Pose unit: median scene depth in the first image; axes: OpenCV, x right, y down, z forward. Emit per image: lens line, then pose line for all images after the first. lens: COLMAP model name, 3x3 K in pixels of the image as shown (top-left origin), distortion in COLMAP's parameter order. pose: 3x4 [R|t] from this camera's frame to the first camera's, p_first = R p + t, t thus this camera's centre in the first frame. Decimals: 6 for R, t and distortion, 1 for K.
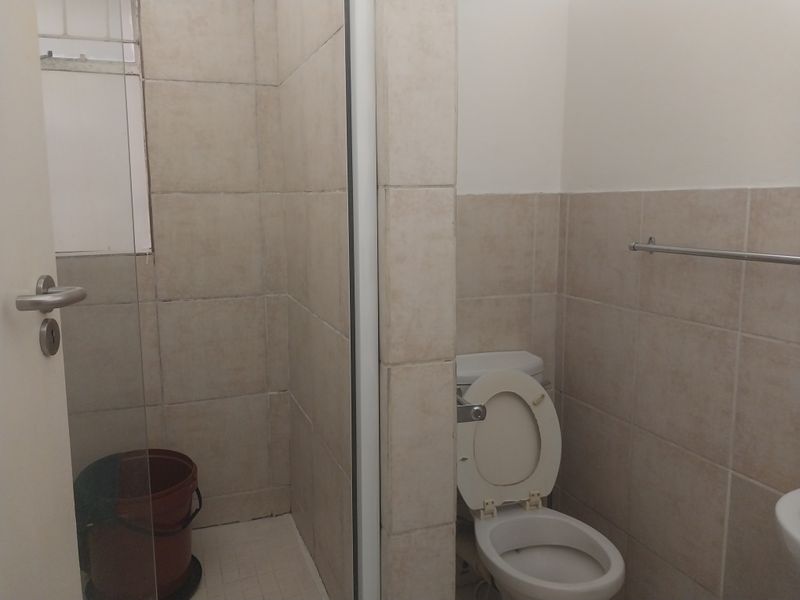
lens RADIAL K [[684.0, 0, 400.0], [0, 684.0, 300.0], [0, 0, 1]] dist [0.000957, -0.007358]
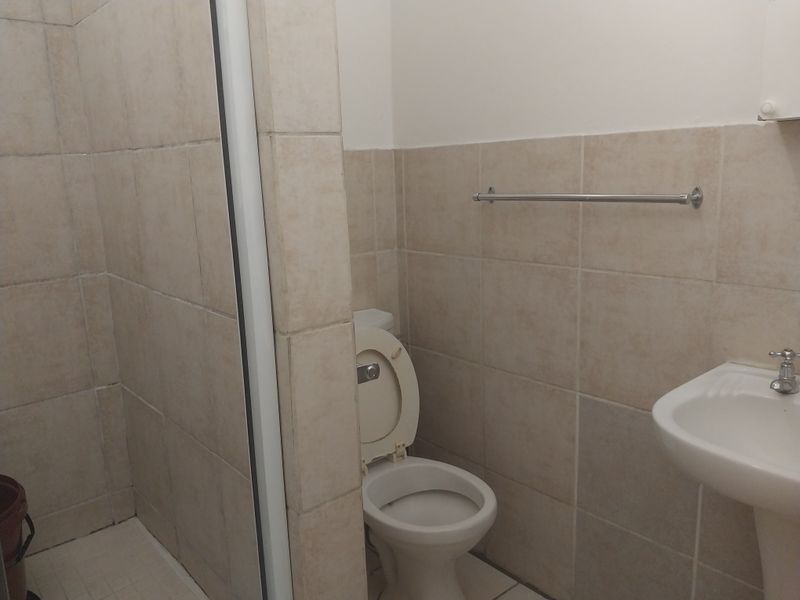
lens RADIAL K [[647.7, 0, 397.4], [0, 647.7, 309.5], [0, 0, 1]] dist [0.069395, -0.136205]
pose [[0.929172, -0.106454, 0.353987, -0.142058], [0.084813, 0.993483, 0.076145, 0.007077], [-0.359786, -0.040729, 0.932145, 0.109762]]
